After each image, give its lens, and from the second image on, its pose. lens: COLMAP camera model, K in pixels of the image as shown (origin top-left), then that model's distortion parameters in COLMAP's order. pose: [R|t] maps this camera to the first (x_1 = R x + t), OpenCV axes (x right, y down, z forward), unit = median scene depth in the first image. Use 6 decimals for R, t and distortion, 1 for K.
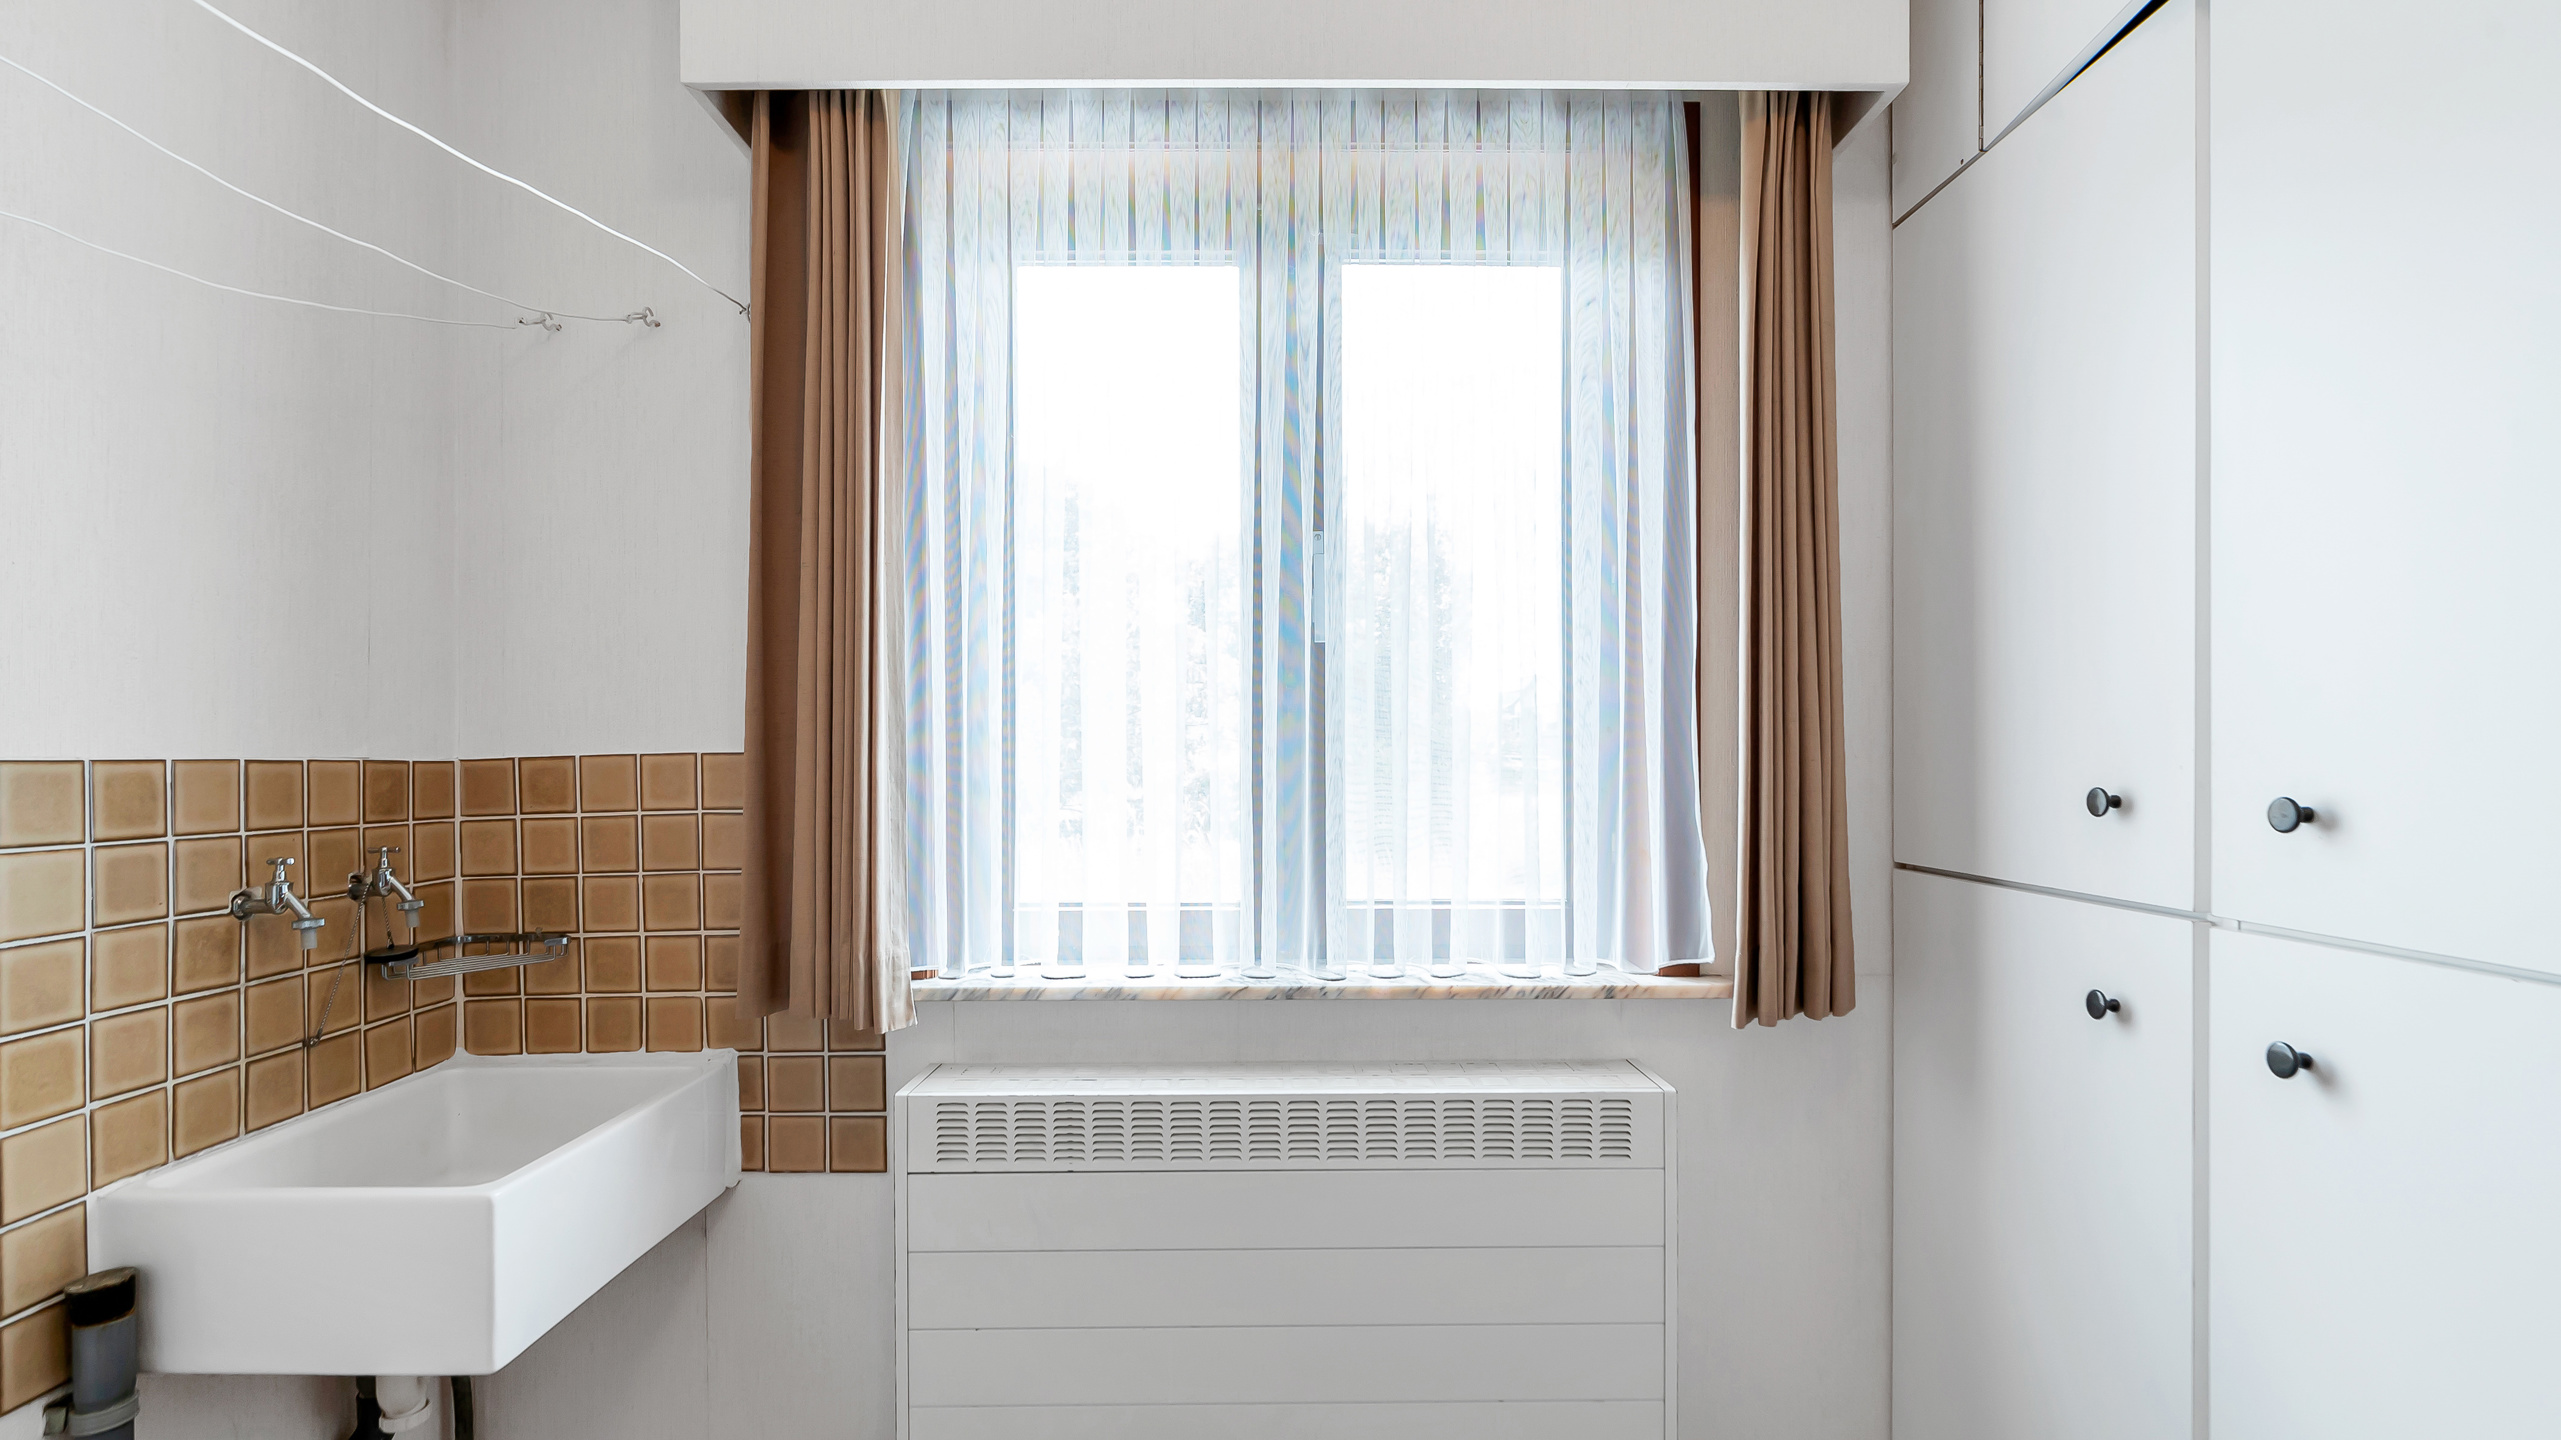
lens RADIAL K [[1161.8, 0, 1284.2], [0, 1161.8, 753.0], [0, 0, 1]] dist [-0.009820, 0.002712]
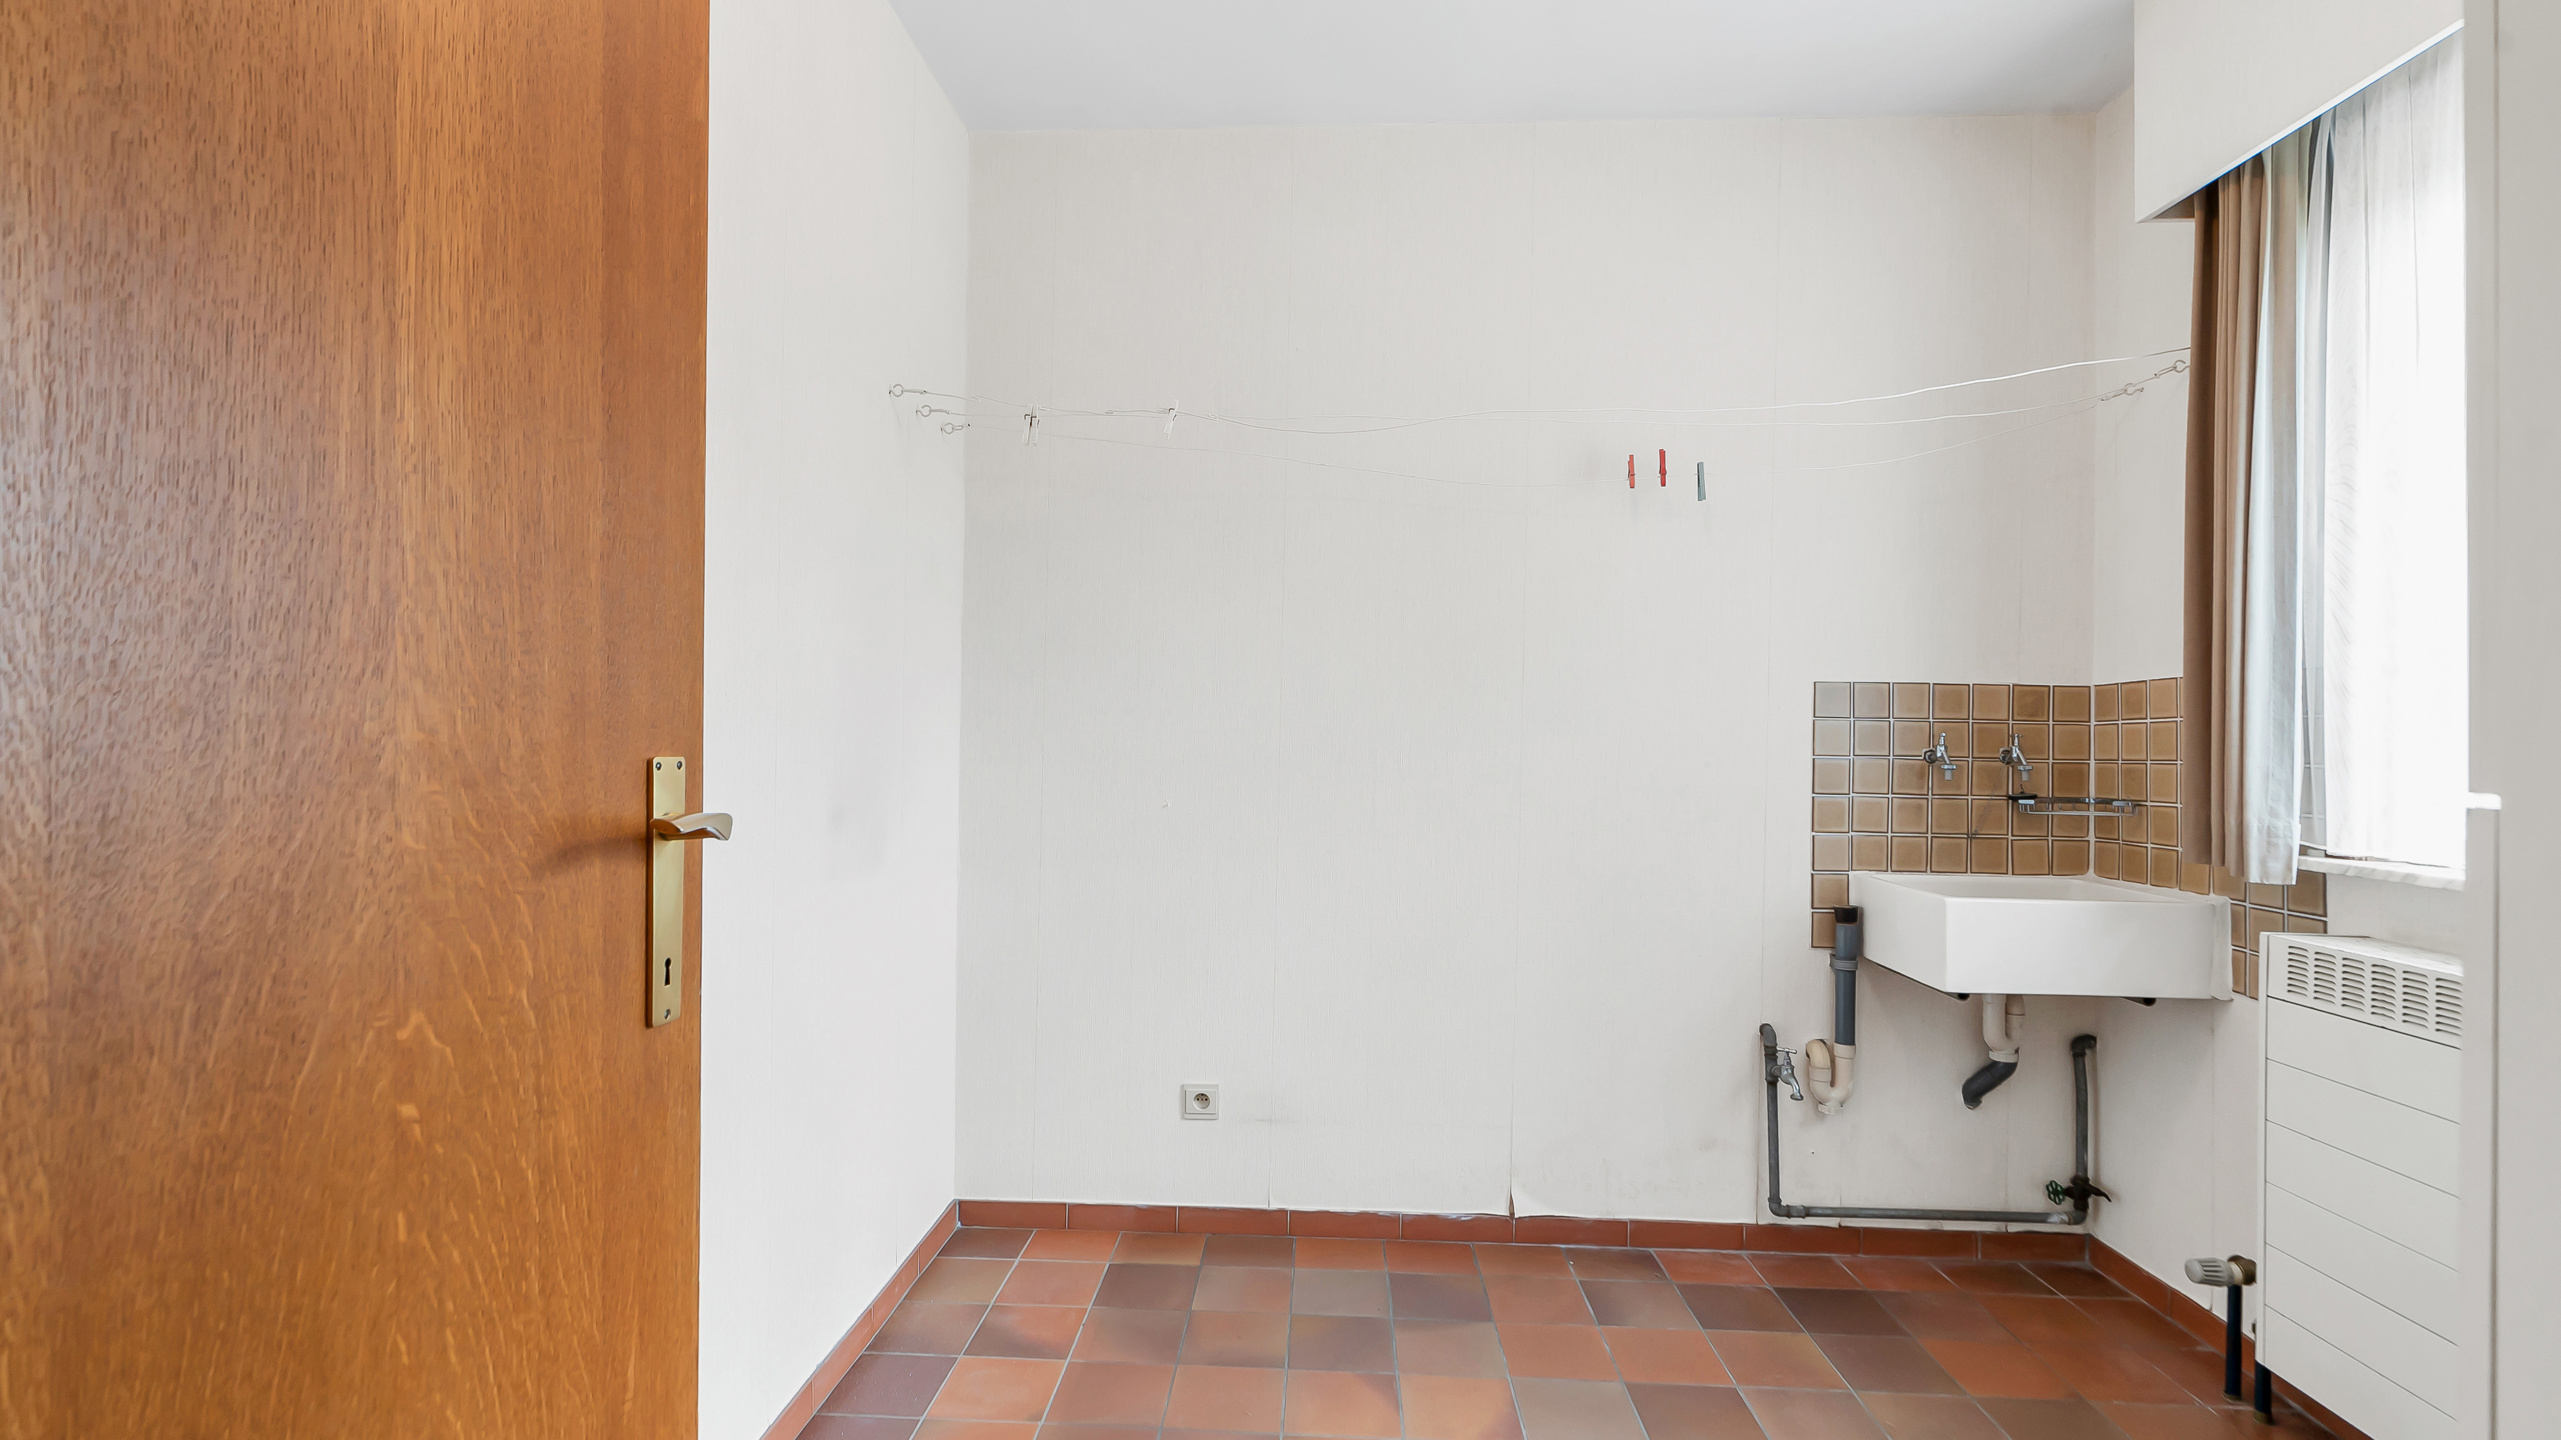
lens RADIAL K [[1161.8, 0, 1280.8], [0, 1161.8, 722.2], [0, 0, 1]] dist [-0.009820, 0.002712]
pose [[-0.039532, 0.001080, -0.999218, 0.946772], [-0.006463, 0.999978, 0.001337, 0.064820], [0.999197, 0.006511, -0.039525, -0.032103]]
